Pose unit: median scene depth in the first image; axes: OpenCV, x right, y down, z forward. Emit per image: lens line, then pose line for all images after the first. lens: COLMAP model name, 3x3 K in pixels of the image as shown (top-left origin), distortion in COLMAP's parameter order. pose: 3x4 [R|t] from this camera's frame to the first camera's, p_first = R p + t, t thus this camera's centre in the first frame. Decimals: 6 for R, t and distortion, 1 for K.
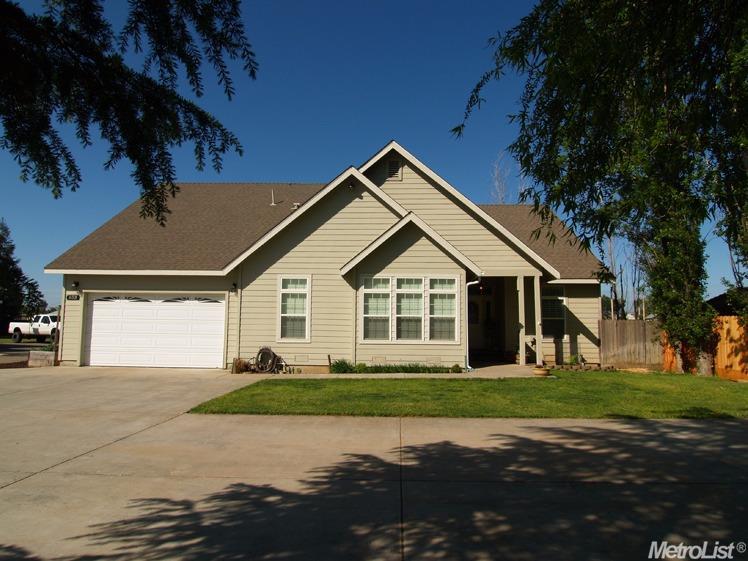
lens RADIAL K [[468.8, 0, 369.5], [0, 468.8, 280.2], [0, 0, 1]] dist [-0.031921, 0.002179]
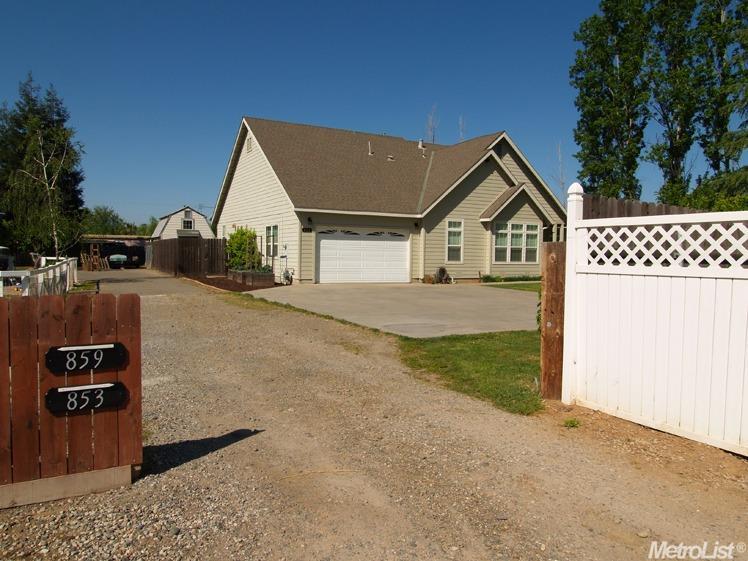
lens RADIAL K [[528.4, 0, 374.0], [0, 528.4, 280.5], [0, 0, 1]] dist [-0.023299, -0.003813]
pose [[0.867774, -0.021047, 0.496513, -1.240973], [-0.058247, 0.987909, 0.143676, -0.045042], [-0.493534, -0.153599, 0.856056, -0.347375]]
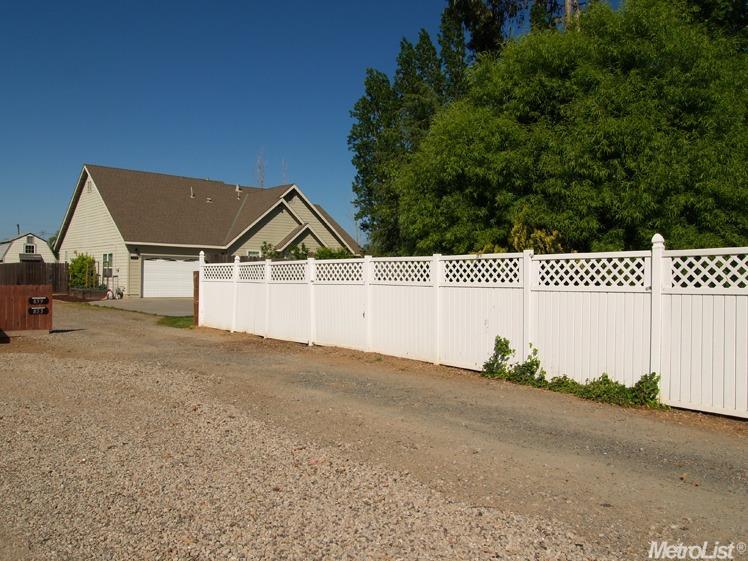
lens RADIAL K [[589.6, 0, 374.2], [0, 589.6, 282.8], [0, 0, 1]] dist [-0.002733, -0.002856]
pose [[0.743079, -0.005654, 0.669179, -1.489025], [-0.075317, 0.992904, 0.092023, -0.142741], [-0.664951, -0.118781, 0.737381, -1.239801]]
